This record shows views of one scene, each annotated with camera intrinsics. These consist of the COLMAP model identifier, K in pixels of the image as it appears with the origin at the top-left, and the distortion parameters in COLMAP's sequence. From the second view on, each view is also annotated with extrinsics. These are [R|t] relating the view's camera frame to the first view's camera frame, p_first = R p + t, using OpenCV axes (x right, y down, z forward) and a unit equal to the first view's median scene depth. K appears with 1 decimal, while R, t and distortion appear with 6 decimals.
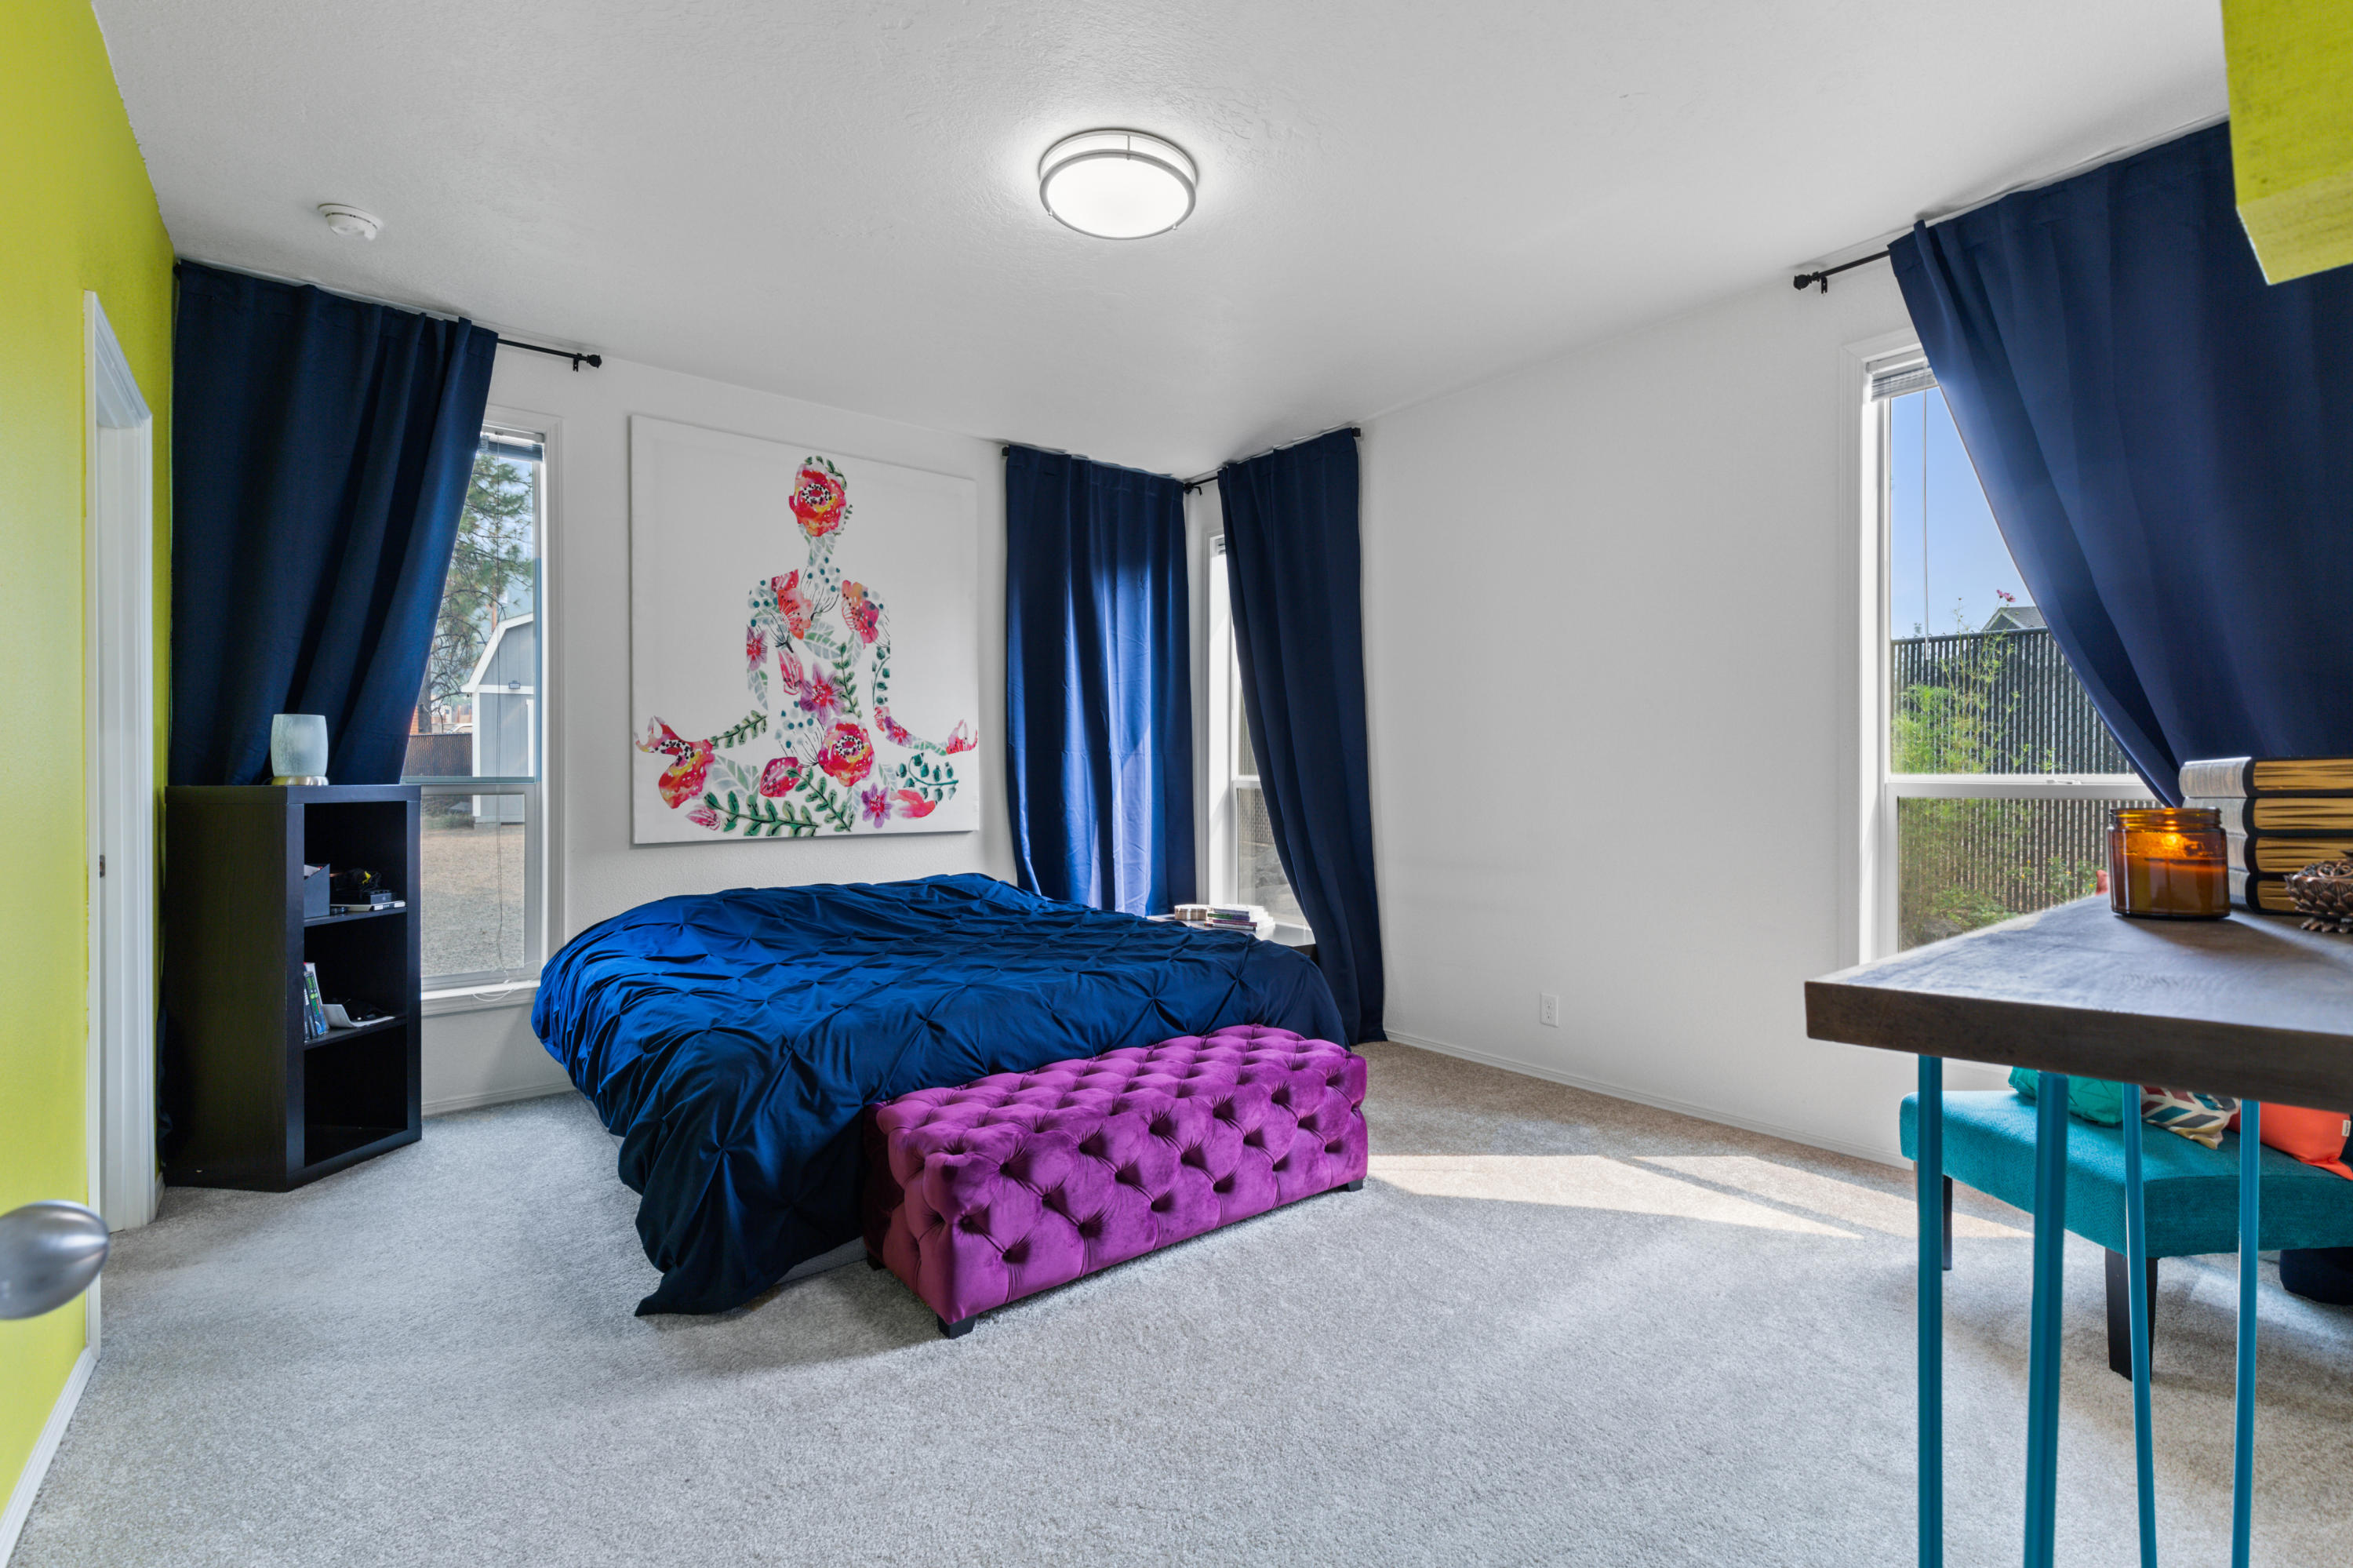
lens RADIAL K [[1044.9, 0, 1185.5], [0, 1044.9, 776.9], [0, 0, 1]] dist [0.006672, -0.000739]
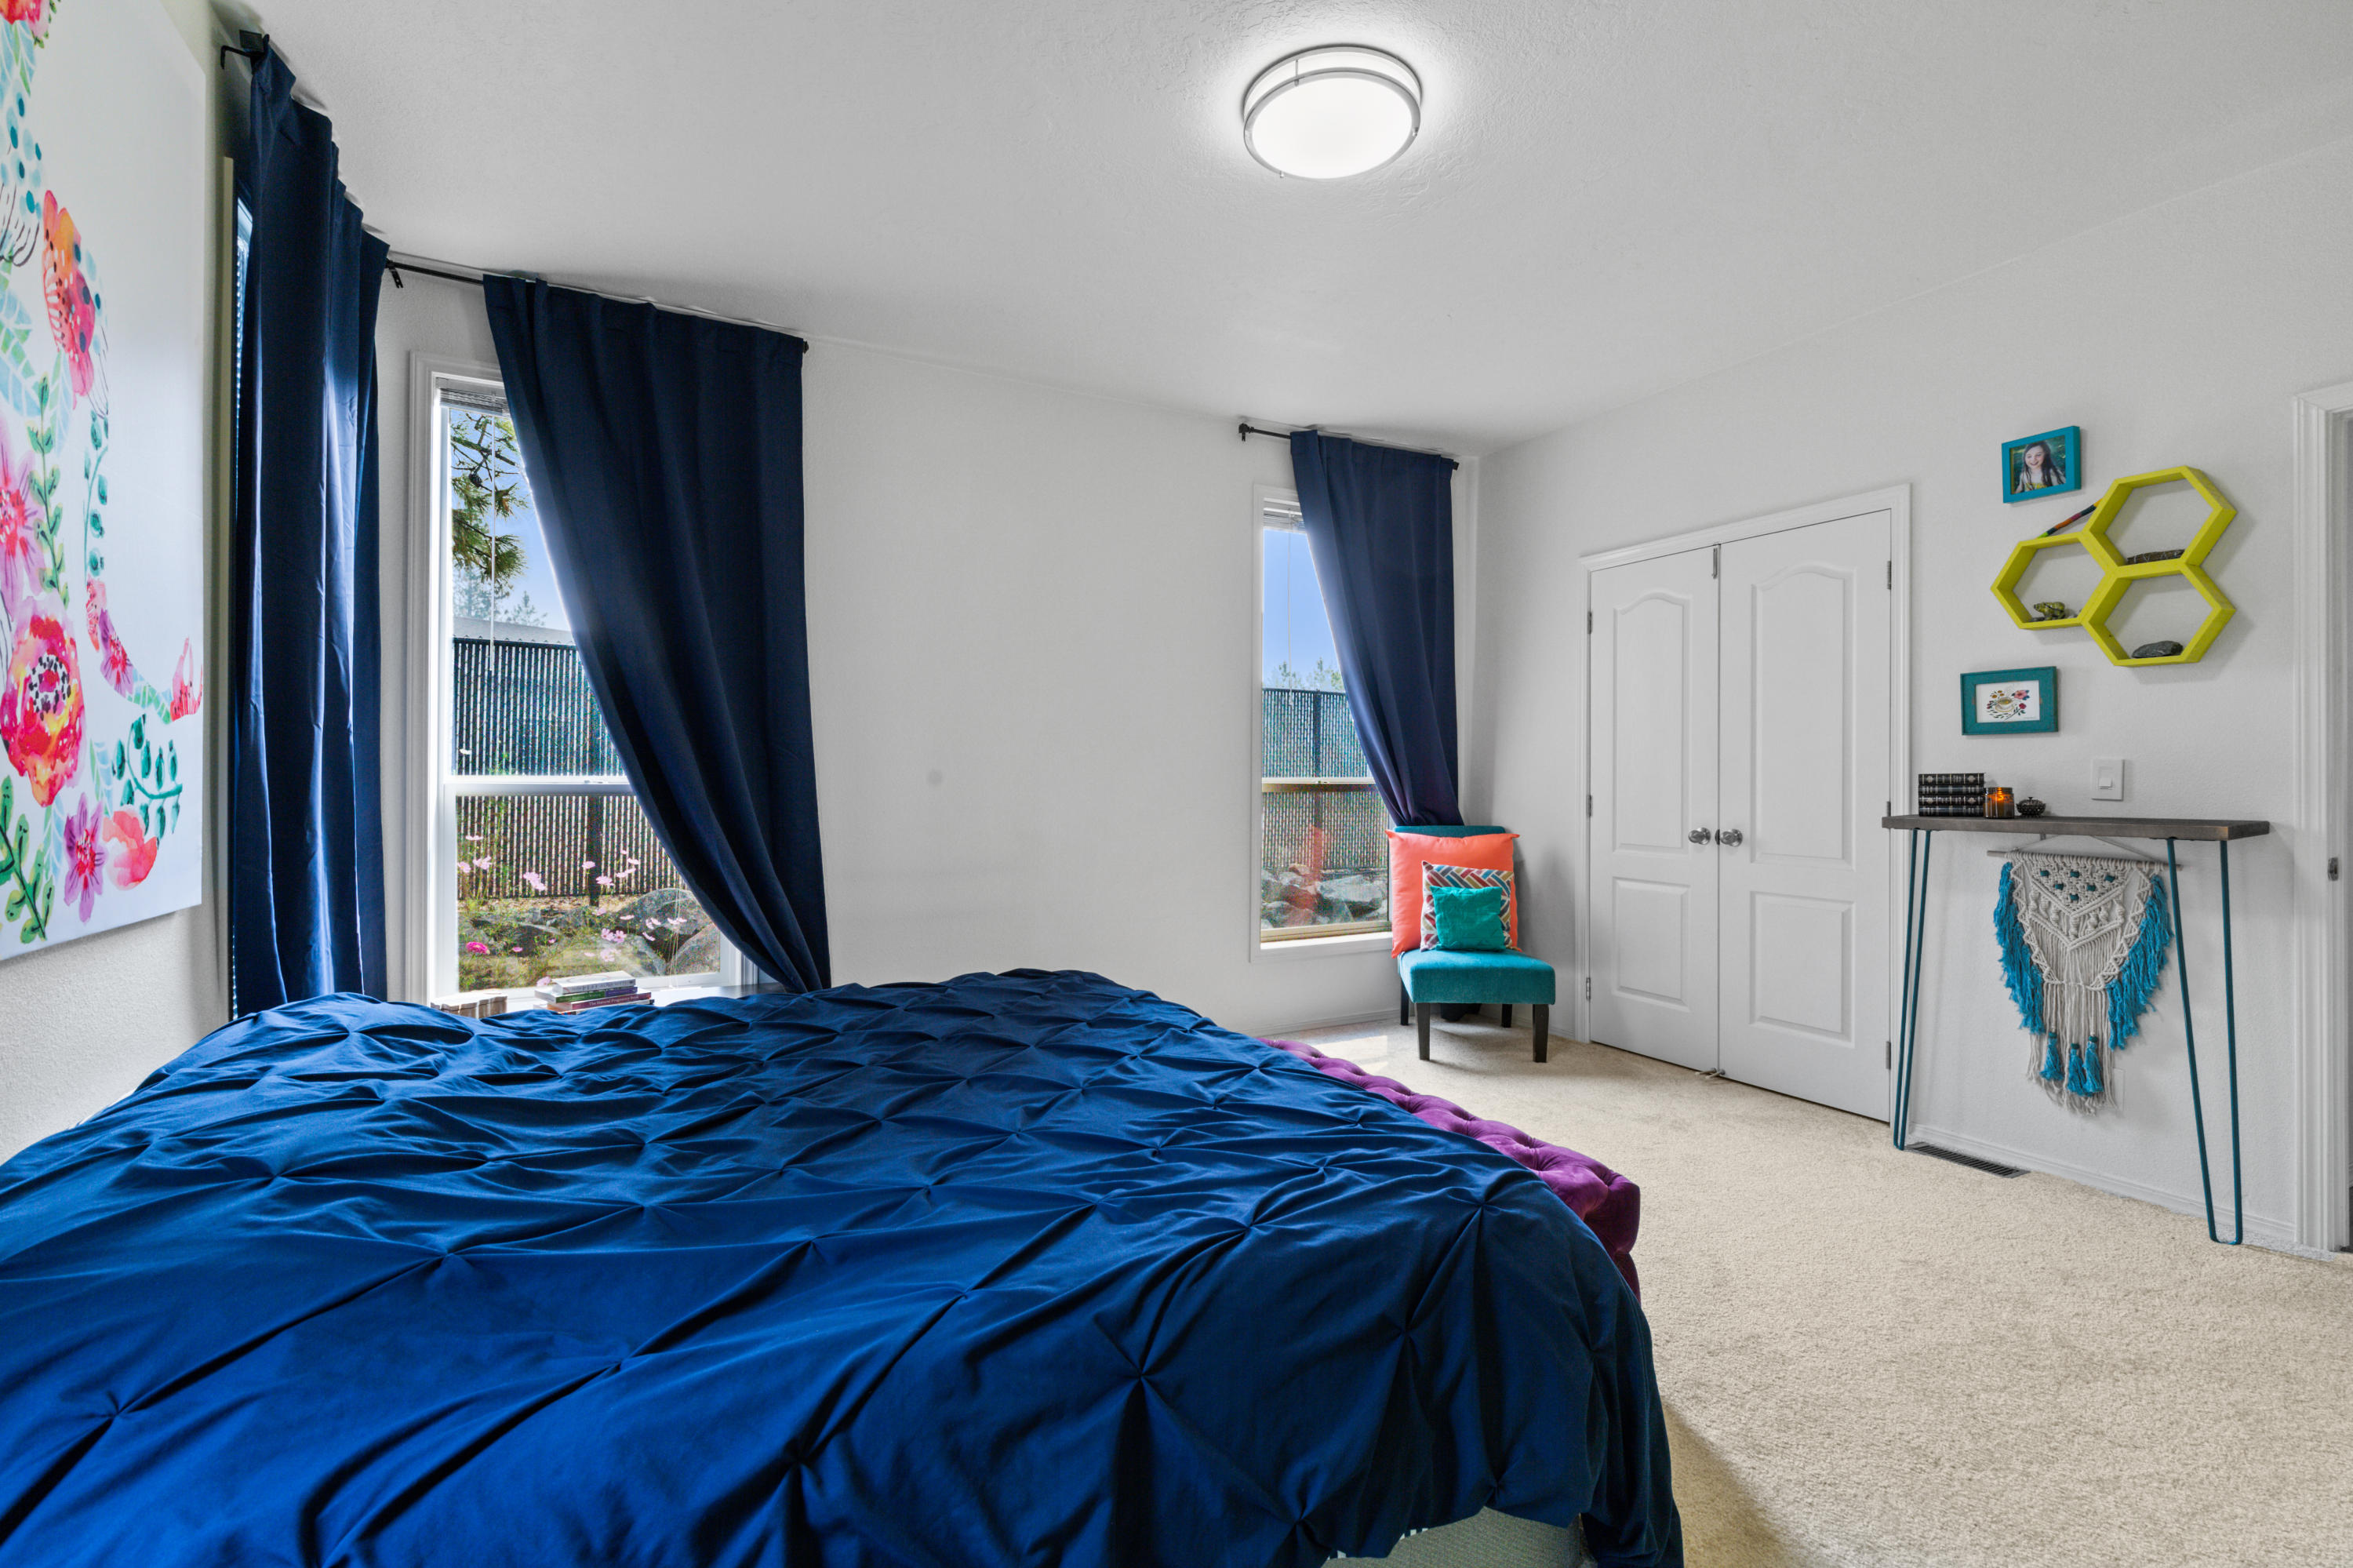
lens RADIAL K [[1044.9, 0, 1185.5], [0, 1044.9, 776.9], [0, 0, 1]] dist [0.006672, -0.000739]
pose [[0.195142, 0.002210, 0.980773, -0.568986], [-0.000368, 0.999998, -0.002180, 0.000650], [-0.980775, 0.000065, 0.195142, 0.560432]]
